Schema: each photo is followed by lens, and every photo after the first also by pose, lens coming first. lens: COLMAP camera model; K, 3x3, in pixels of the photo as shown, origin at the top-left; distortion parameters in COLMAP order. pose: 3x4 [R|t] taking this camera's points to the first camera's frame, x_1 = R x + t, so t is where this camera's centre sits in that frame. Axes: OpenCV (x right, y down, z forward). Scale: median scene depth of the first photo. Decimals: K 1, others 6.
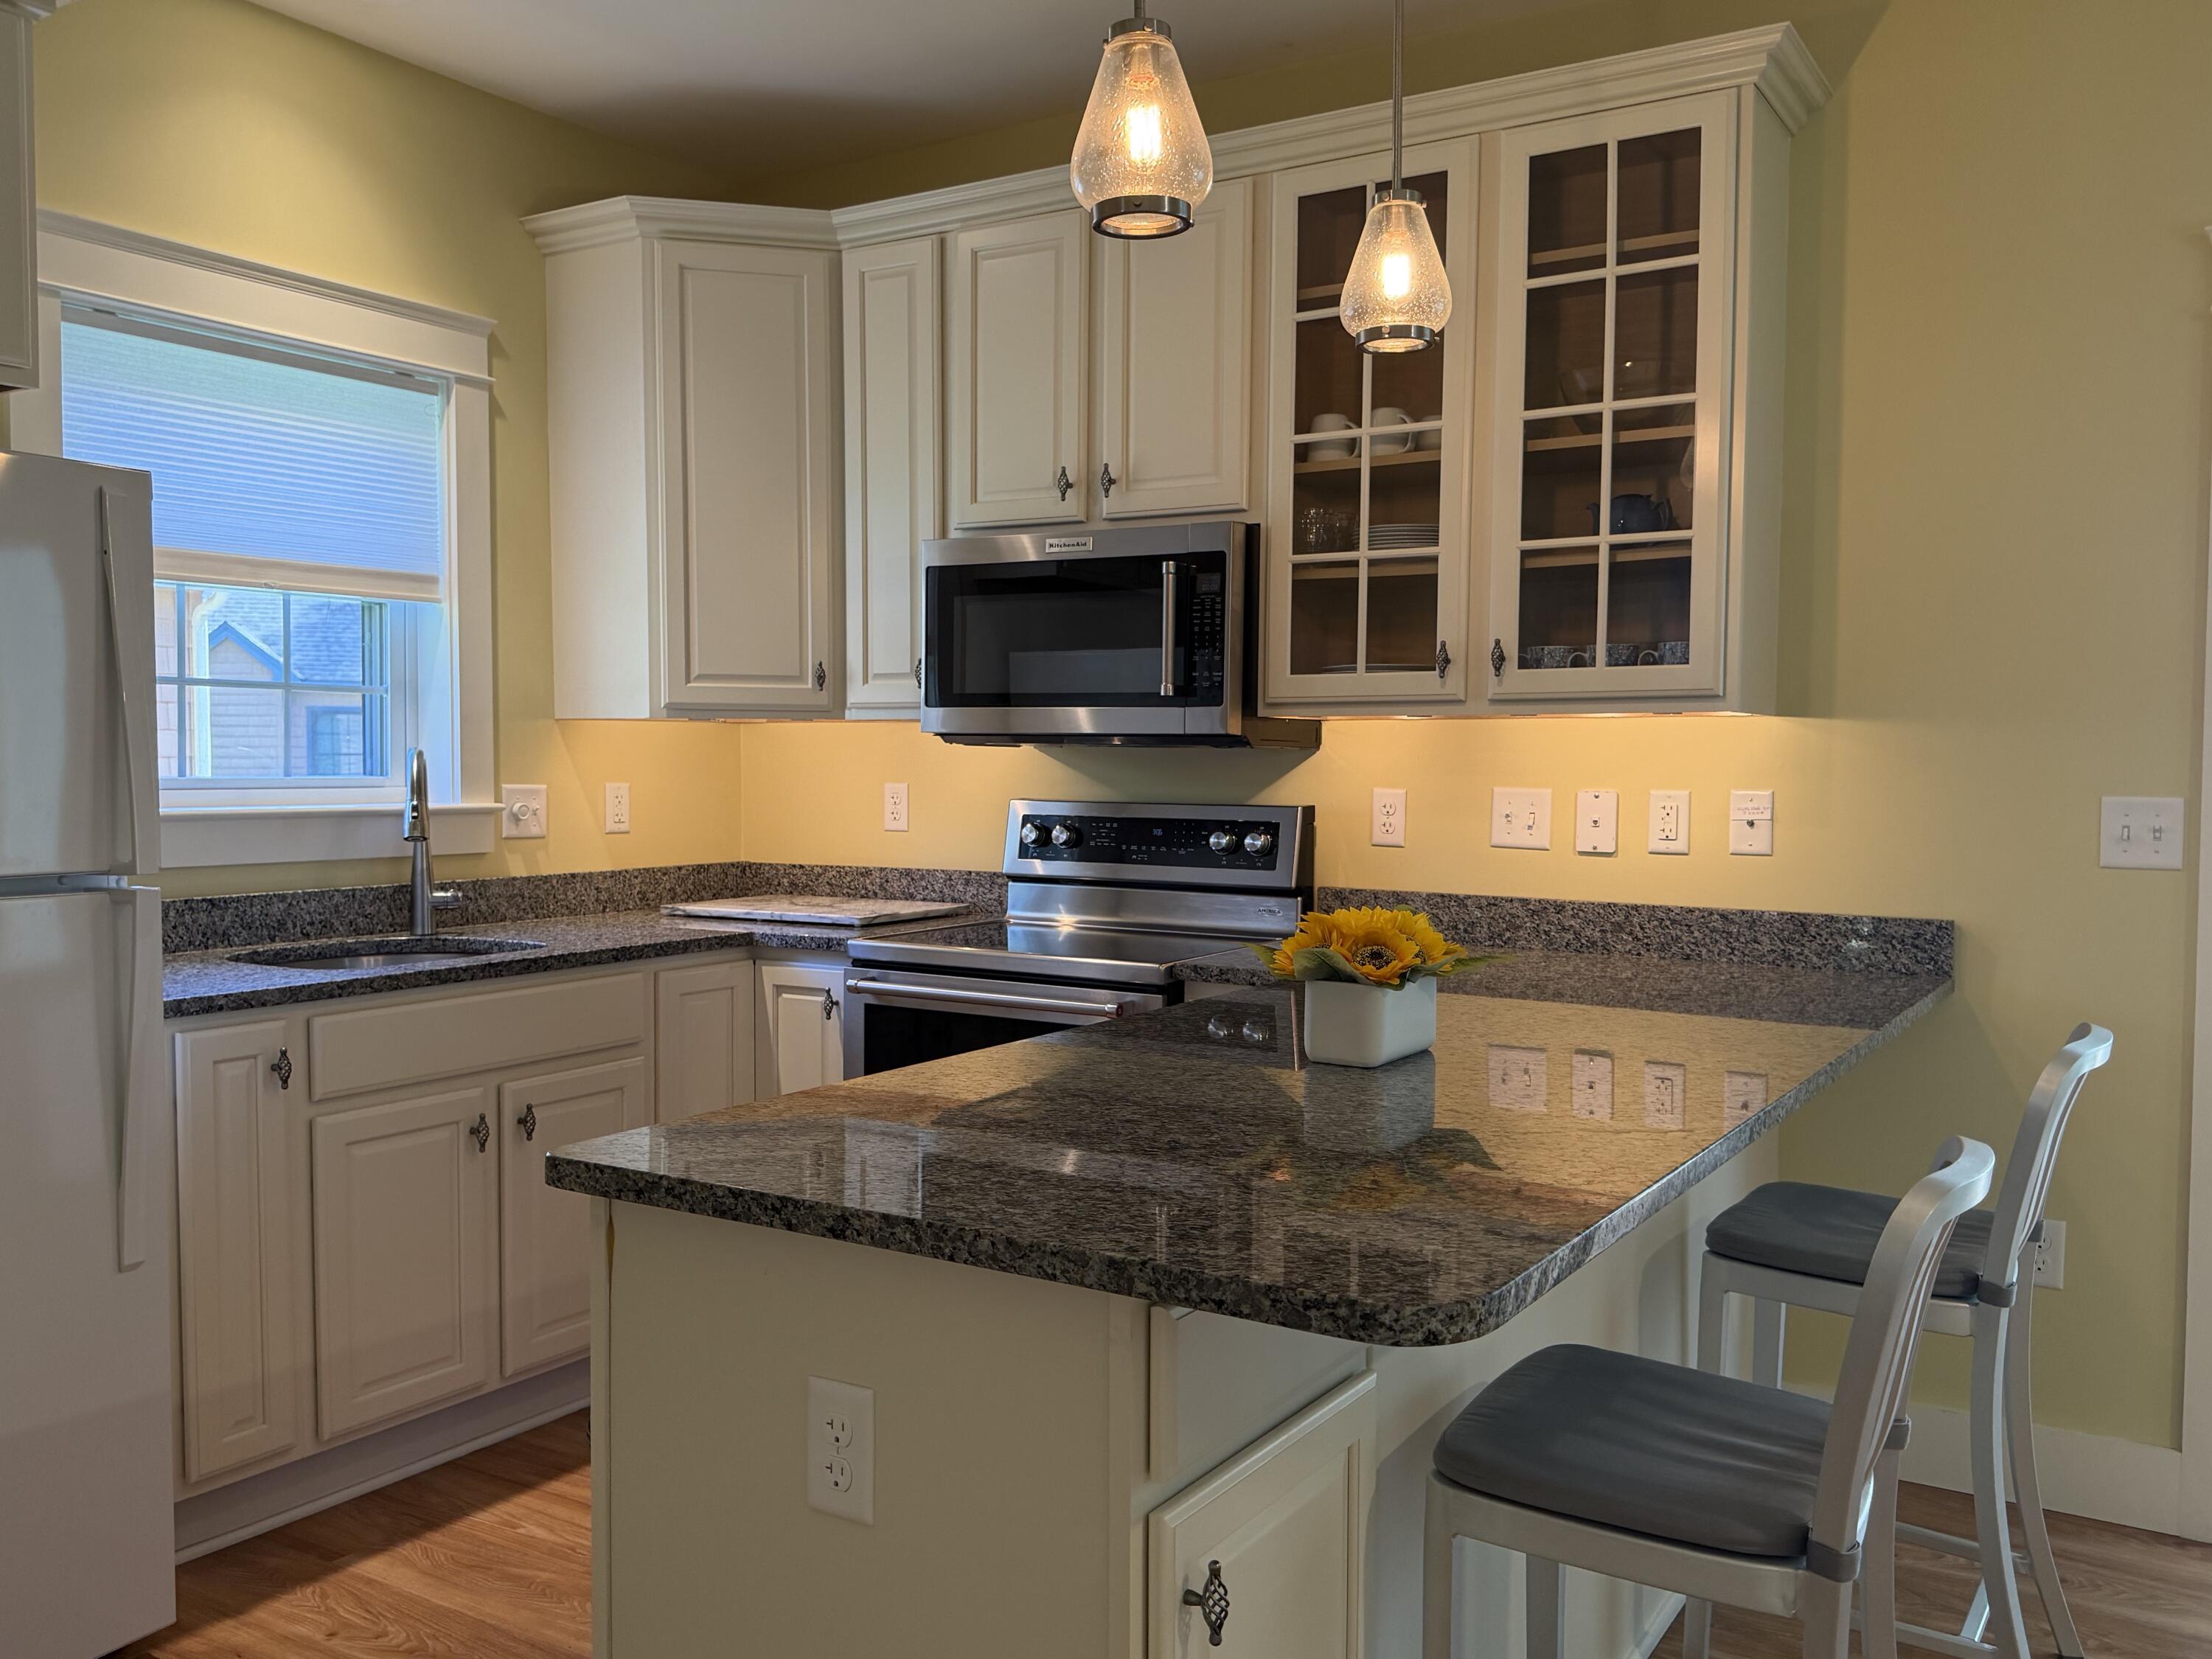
lens RADIAL K [[1817.5, 0, 1121.1], [0, 1817.5, 844.3], [0, 0, 1]] dist [0.098353, -0.125563]
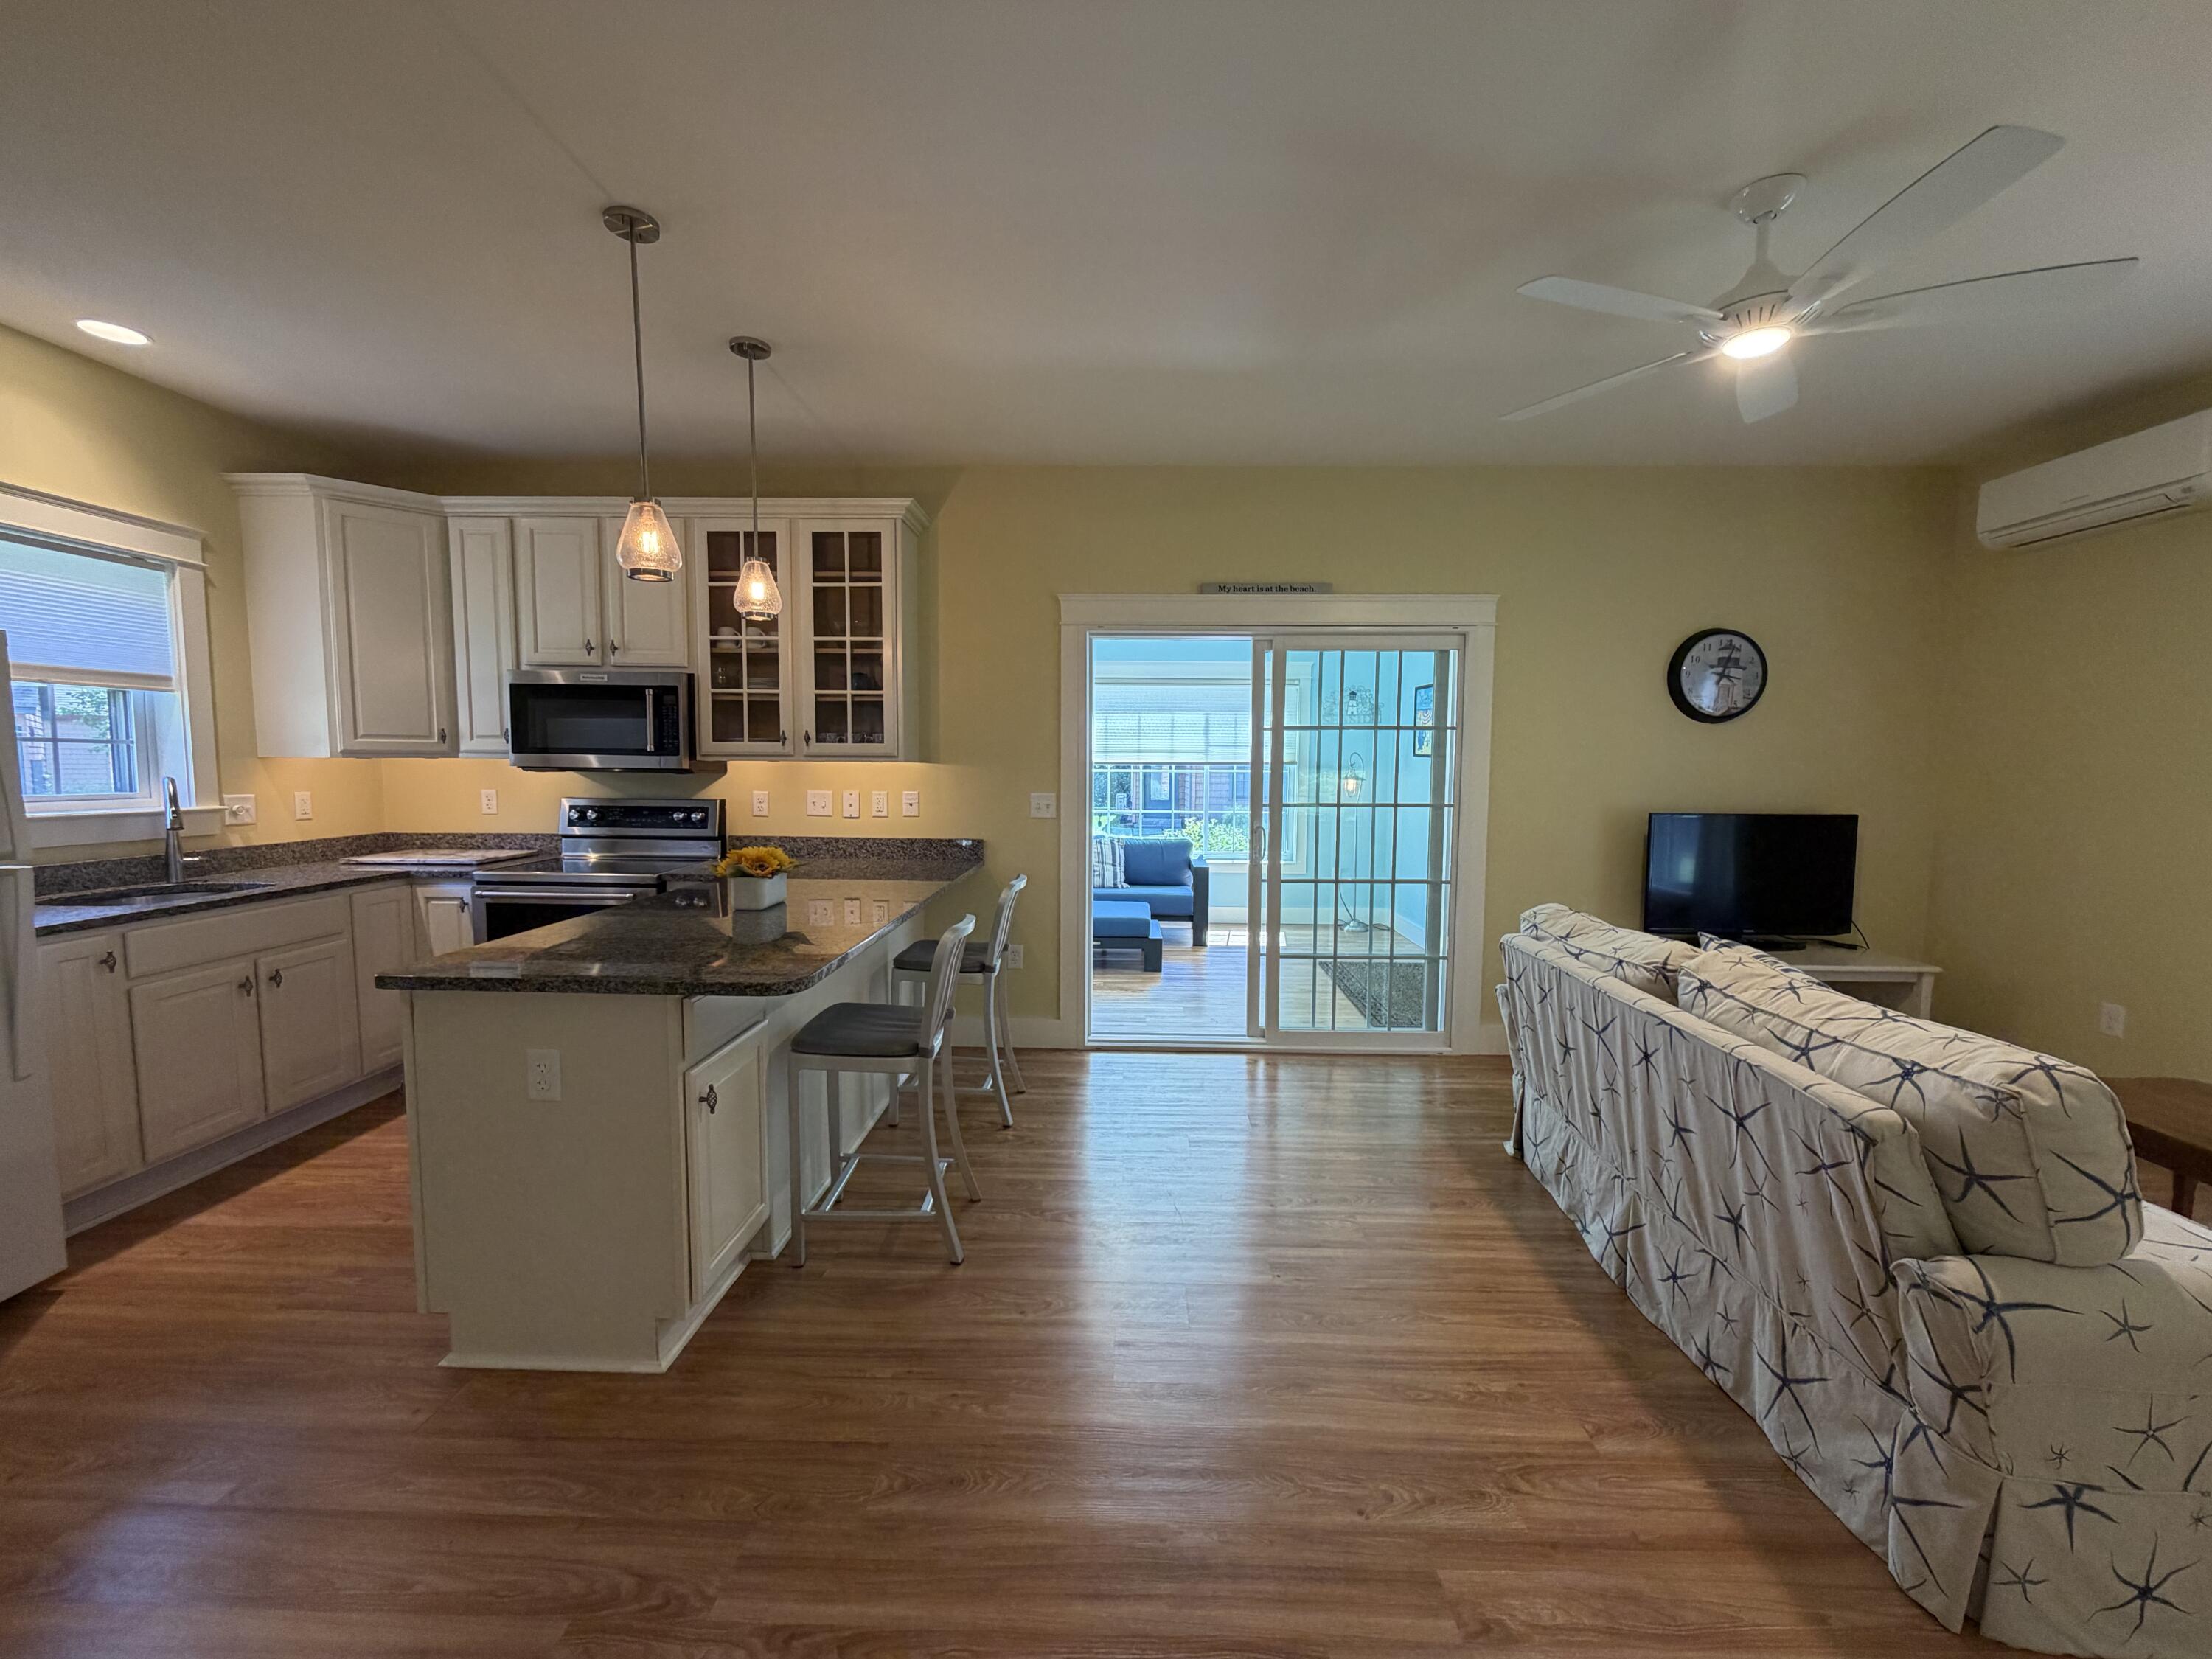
lens RADIAL K [[883.2, 0, 1113.1], [0, 883.2, 831.6], [0, 0, 1]] dist [0.000905, -0.000347]
pose [[0.861361, -0.037861, 0.506580, -0.037403], [0.020400, 0.998992, 0.039976, -0.016351], [-0.507583, -0.024099, 0.861266, -0.195593]]
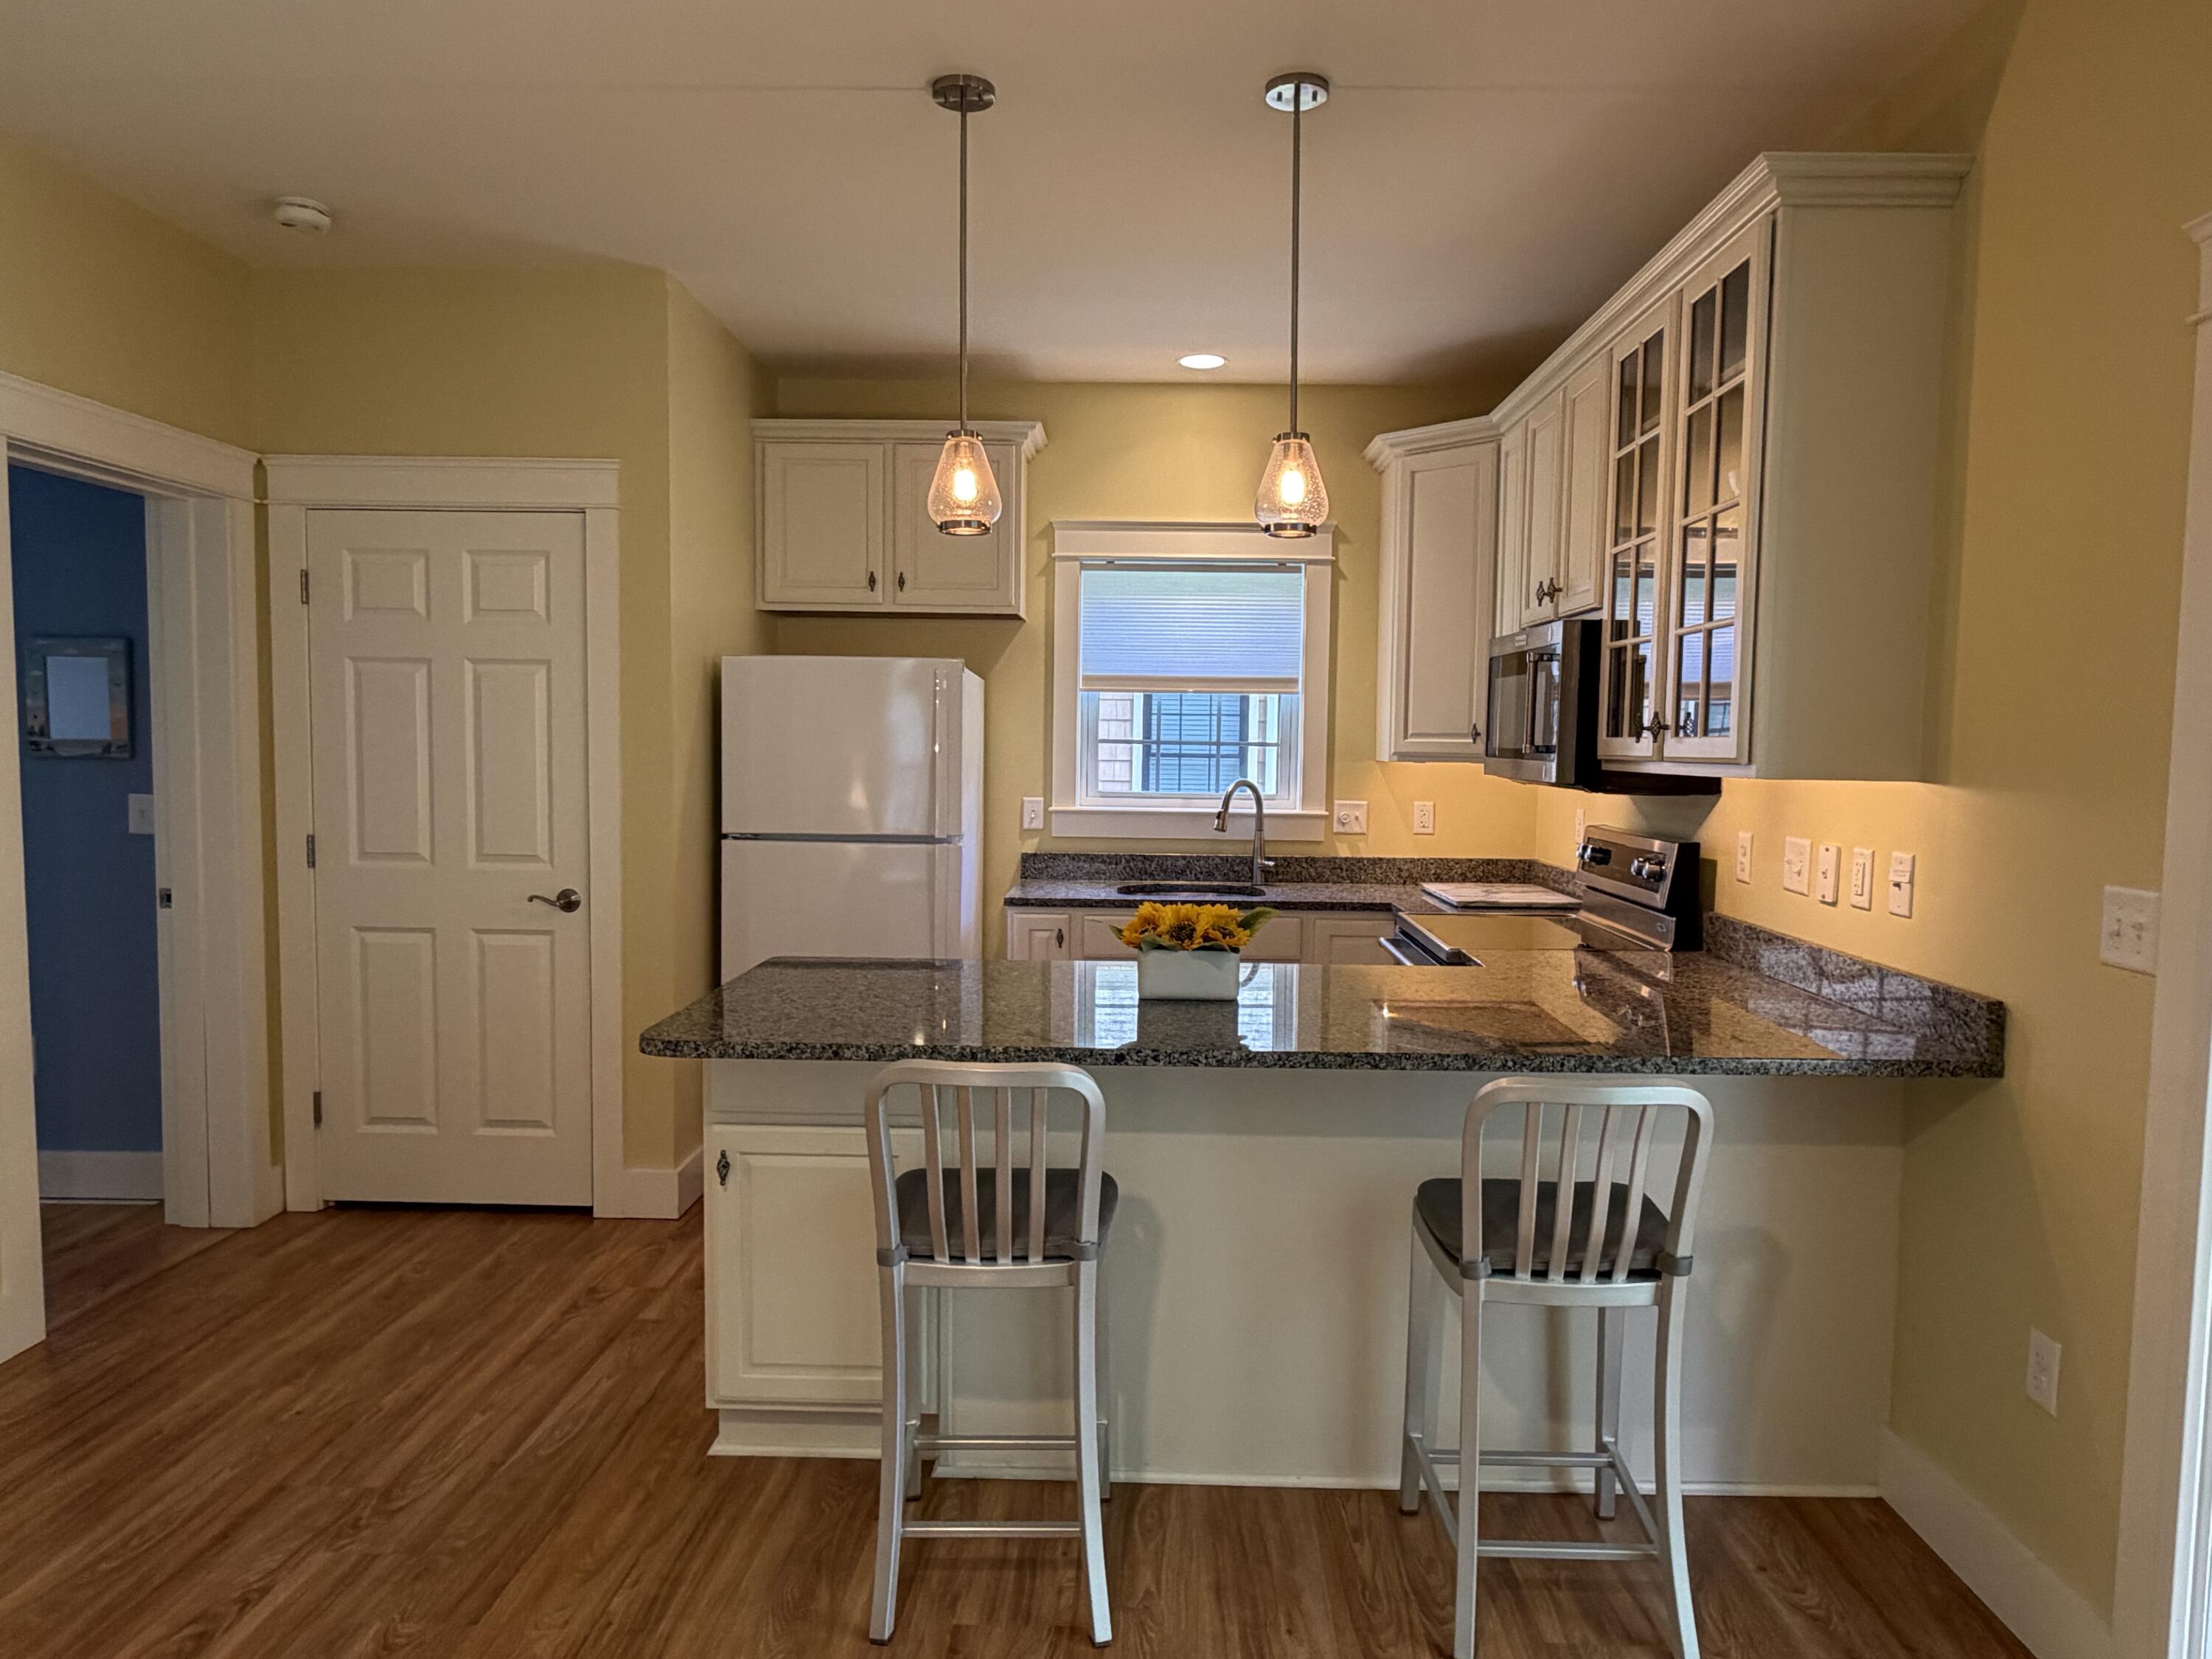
lens RADIAL K [[1414.7, 0, 1122.6], [0, 1414.7, 845.8], [0, 0, 1]] dist [-0.015335, 0.016250]
pose [[0.511022, 0.064138, -0.857171, 0.774089], [-0.051862, 0.997696, 0.043734, -0.044183], [0.858001, 0.022105, 0.513171, 0.213482]]
